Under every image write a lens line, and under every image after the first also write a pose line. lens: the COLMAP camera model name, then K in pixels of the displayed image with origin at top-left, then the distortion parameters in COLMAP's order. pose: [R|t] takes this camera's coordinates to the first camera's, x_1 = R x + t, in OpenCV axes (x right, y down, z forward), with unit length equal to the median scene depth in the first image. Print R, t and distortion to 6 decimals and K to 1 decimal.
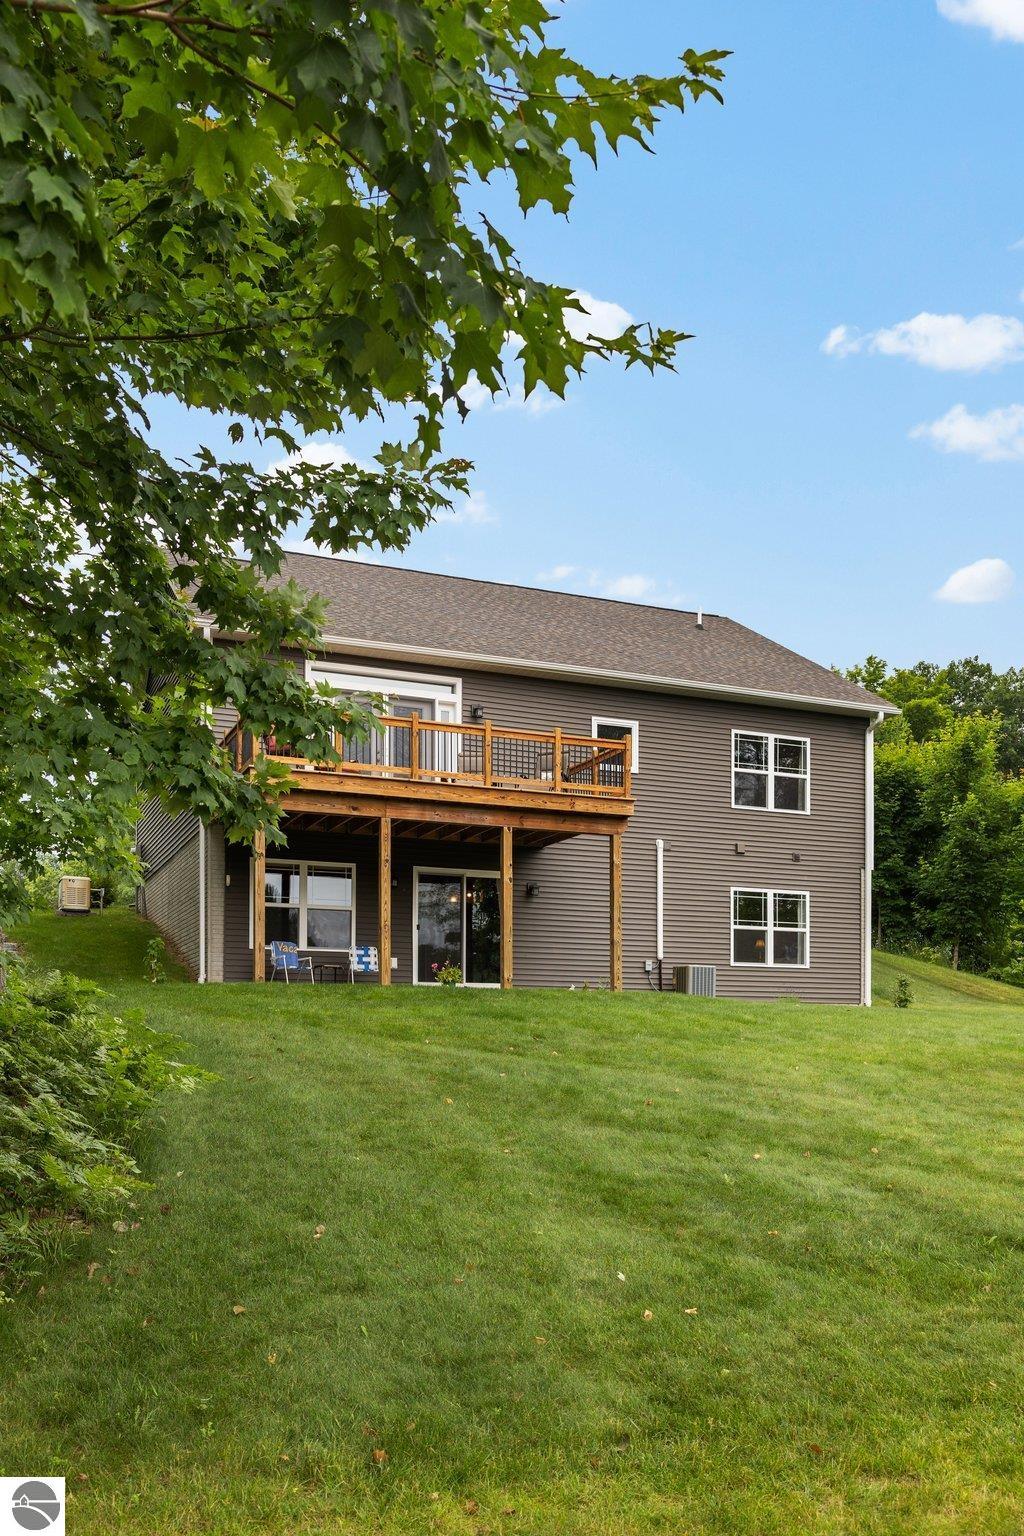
lens RADIAL K [[1314.2, 0, 498.8], [0, 1314.2, 1050.6], [0, 0, 1]] dist [0.002723, -0.000472]
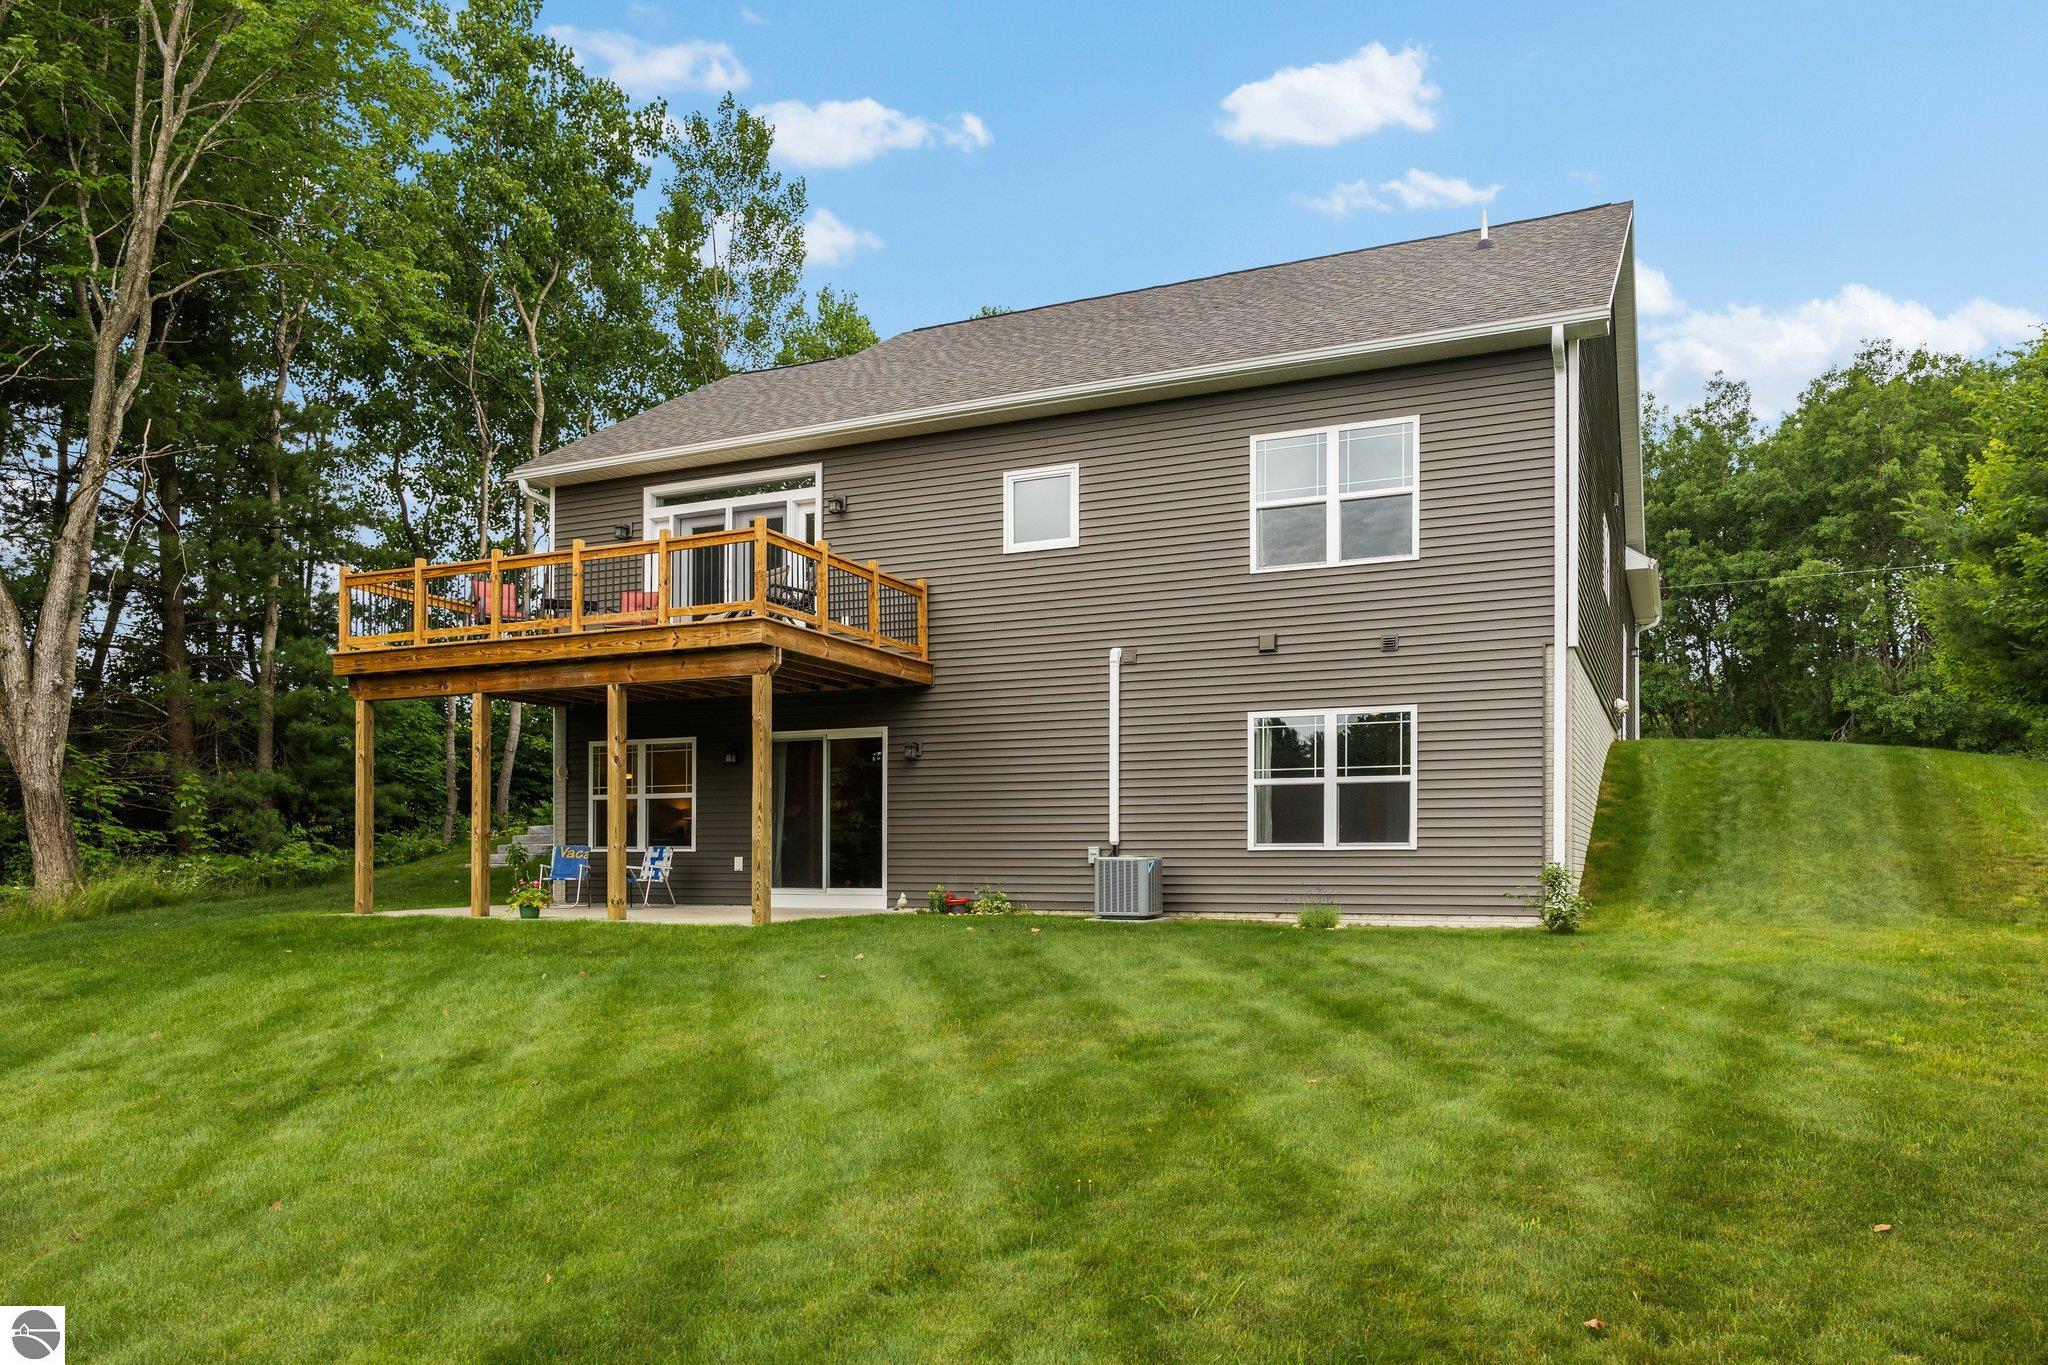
lens RADIAL K [[1436.6, 0, 1031.0], [0, 1436.6, 885.7], [0, 0, 1]] dist [0.000092, 0.001100]
pose [[0.678343, 0.003154, -0.734739, 0.571244], [-0.001555, 0.999995, 0.002857, -0.050833], [0.734744, -0.000796, 0.678344, 0.505734]]
